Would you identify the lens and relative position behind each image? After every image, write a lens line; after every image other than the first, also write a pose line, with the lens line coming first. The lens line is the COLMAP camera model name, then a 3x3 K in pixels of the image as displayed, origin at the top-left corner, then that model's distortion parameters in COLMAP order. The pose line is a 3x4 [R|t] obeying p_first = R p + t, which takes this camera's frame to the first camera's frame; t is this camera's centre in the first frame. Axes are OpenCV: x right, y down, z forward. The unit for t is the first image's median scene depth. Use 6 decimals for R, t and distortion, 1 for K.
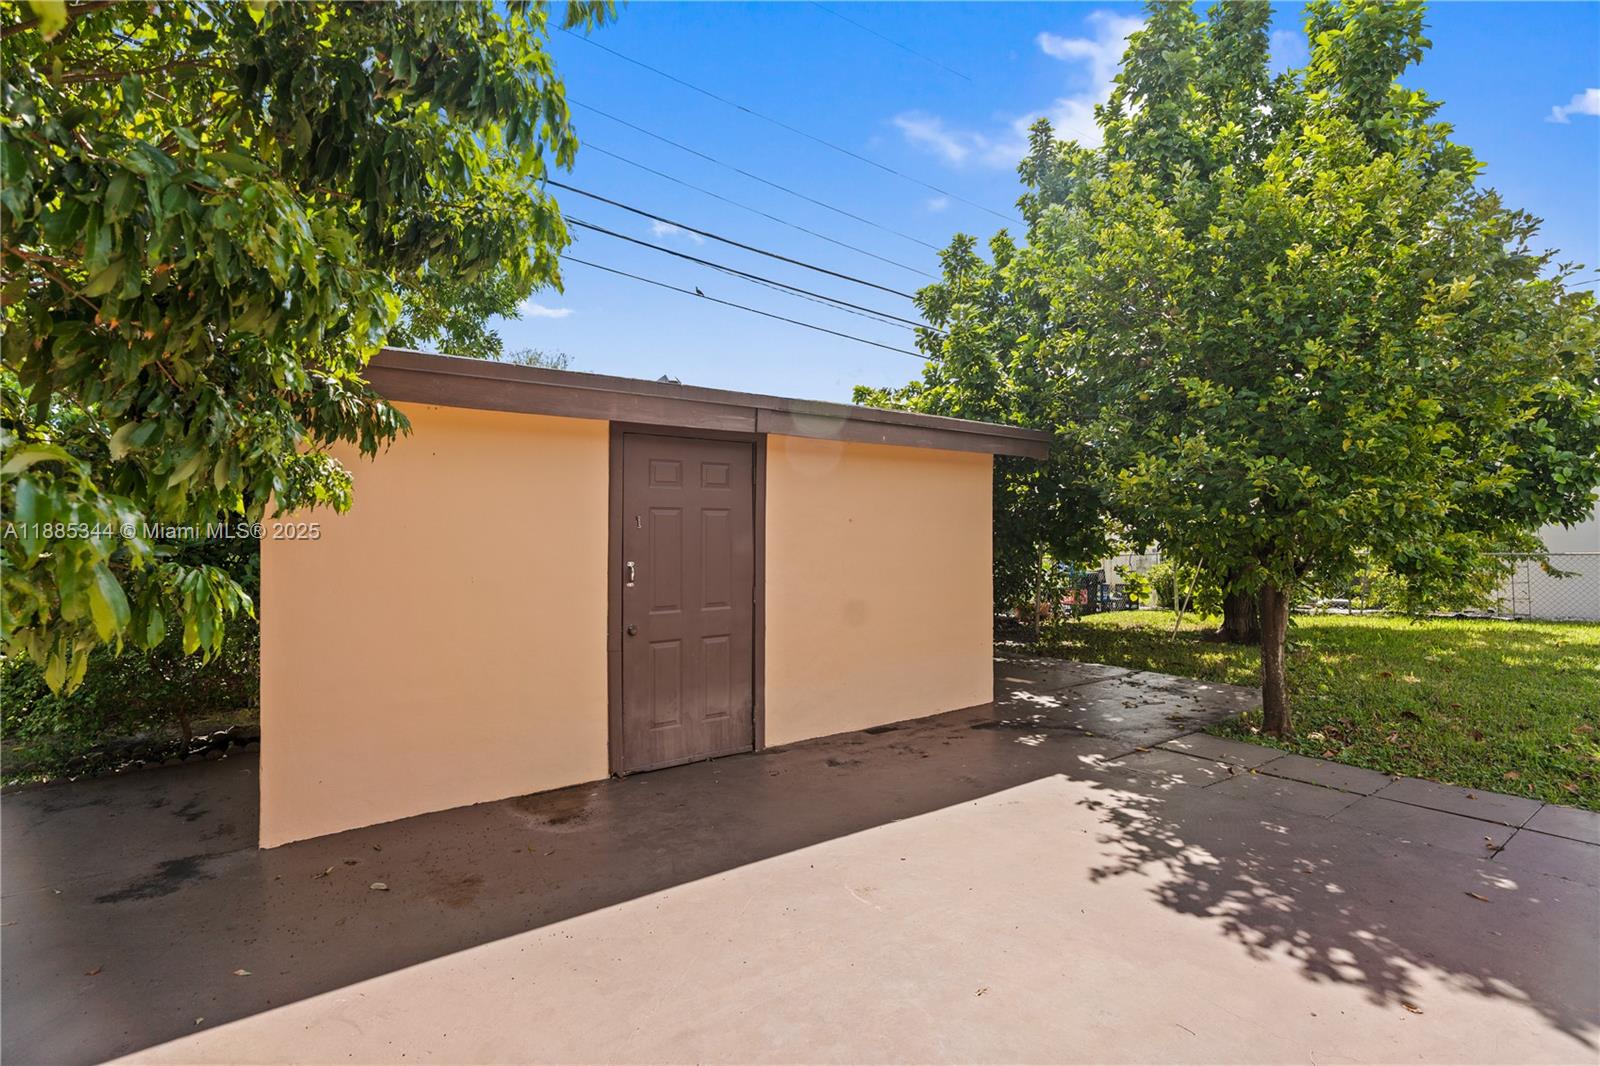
lens RADIAL K [[734.0, 0, 801.6], [0, 734.0, 528.7], [0, 0, 1]] dist [-0.004466, 0.000734]
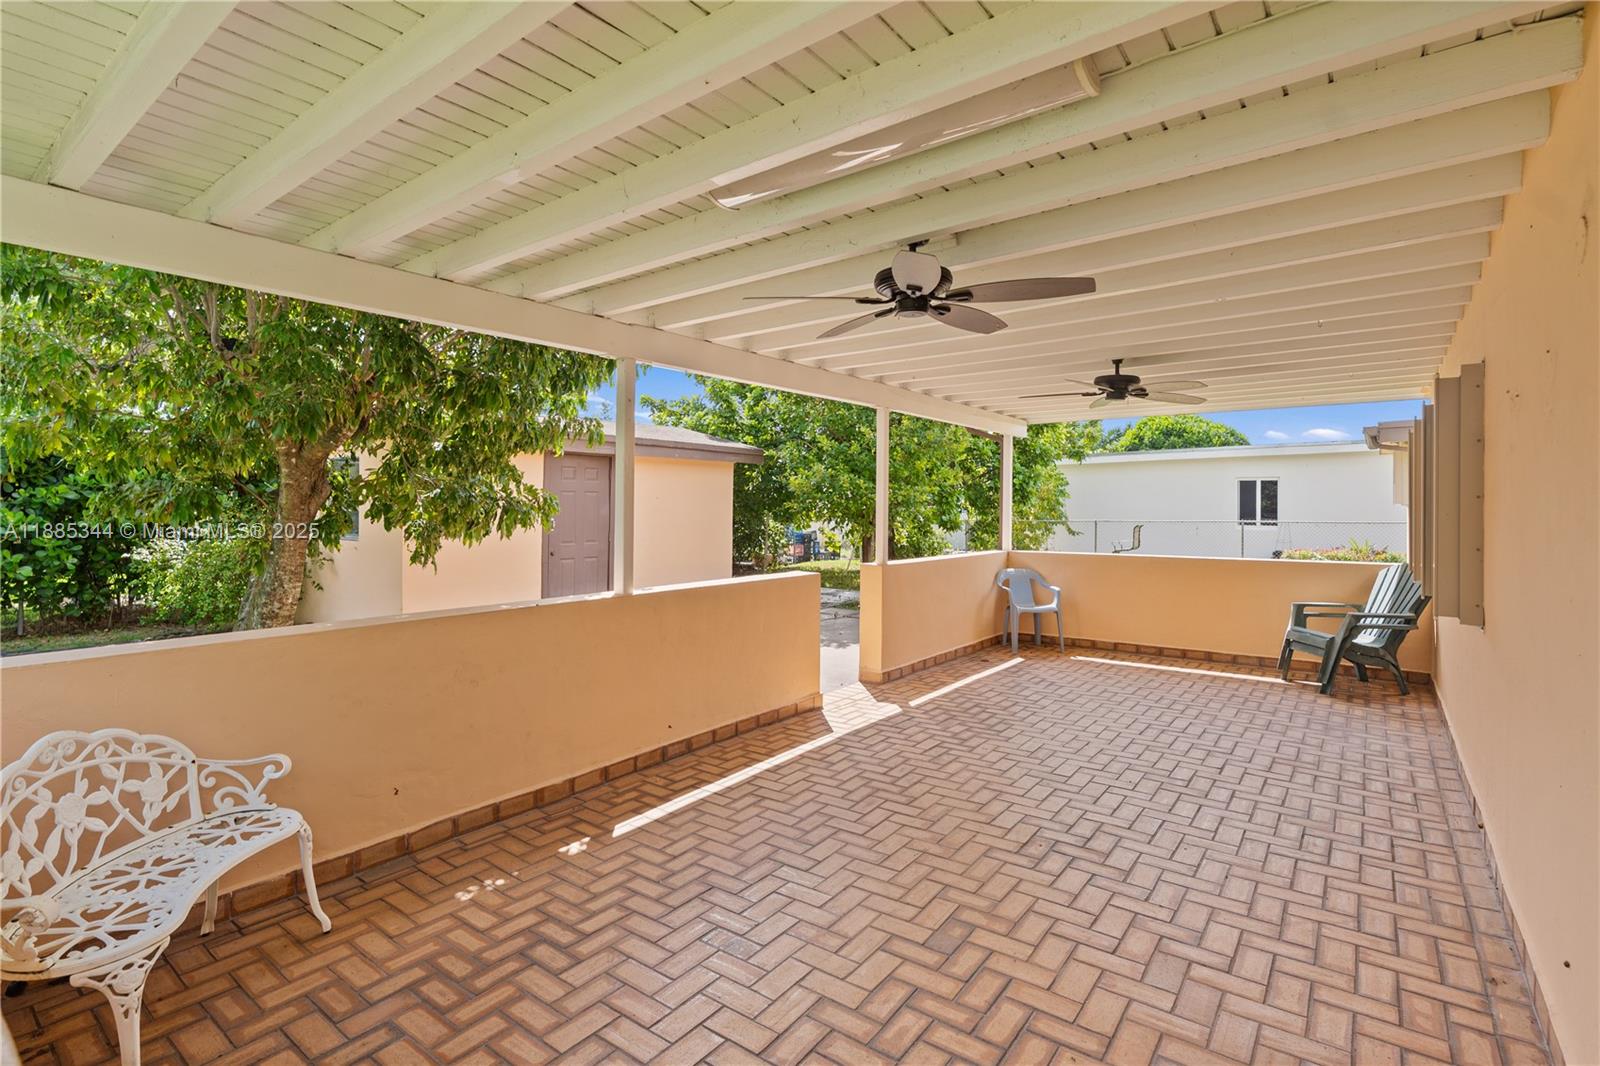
lens RADIAL K [[764.1, 0, 798.1], [0, 764.1, 501.2], [0, 0, 1]] dist [-0.000320, 0.000927]
pose [[0.948278, 0.014212, 0.317121, -0.150230], [-0.017272, 0.999827, 0.006838, -0.016724], [-0.316969, -0.011961, 0.948360, -0.697685]]
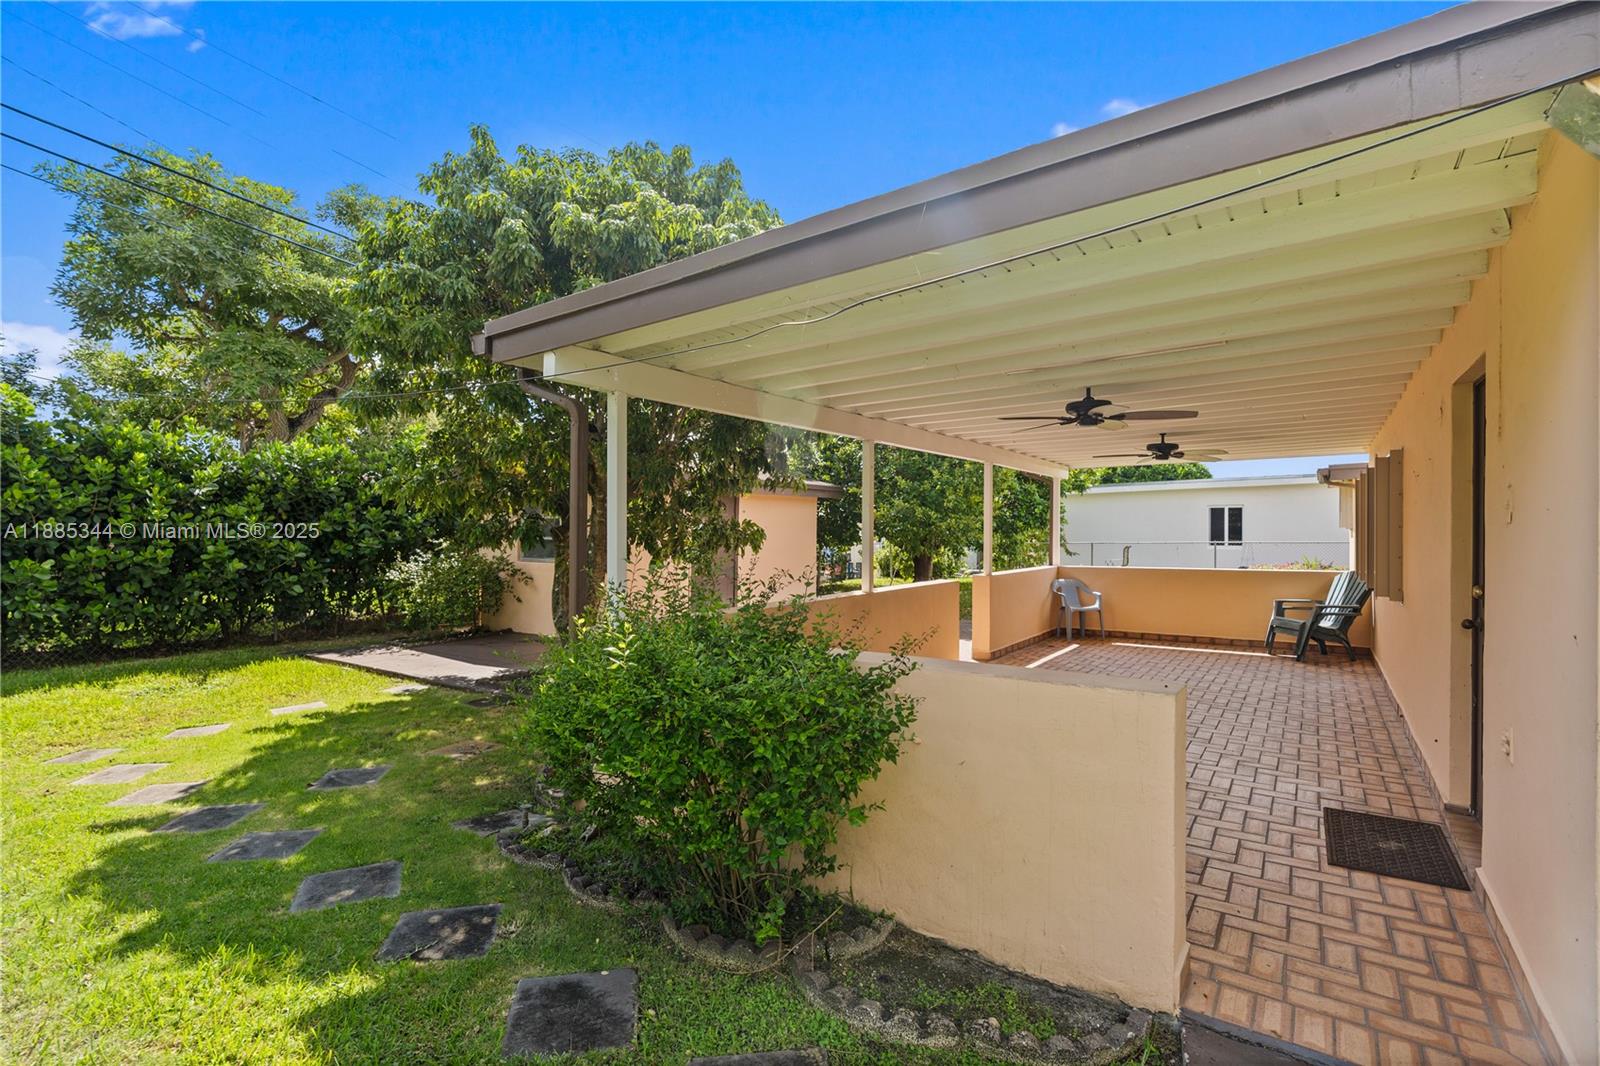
lens RADIAL K [[734.0, 0, 801.6], [0, 734.0, 528.7], [0, 0, 1]] dist [-0.004466, 0.000734]
pose [[0.936266, 0.006118, 0.351239, -0.474477], [-0.010167, 0.999901, 0.009684, -0.022140], [-0.351145, -0.012638, 0.936236, -0.890974]]
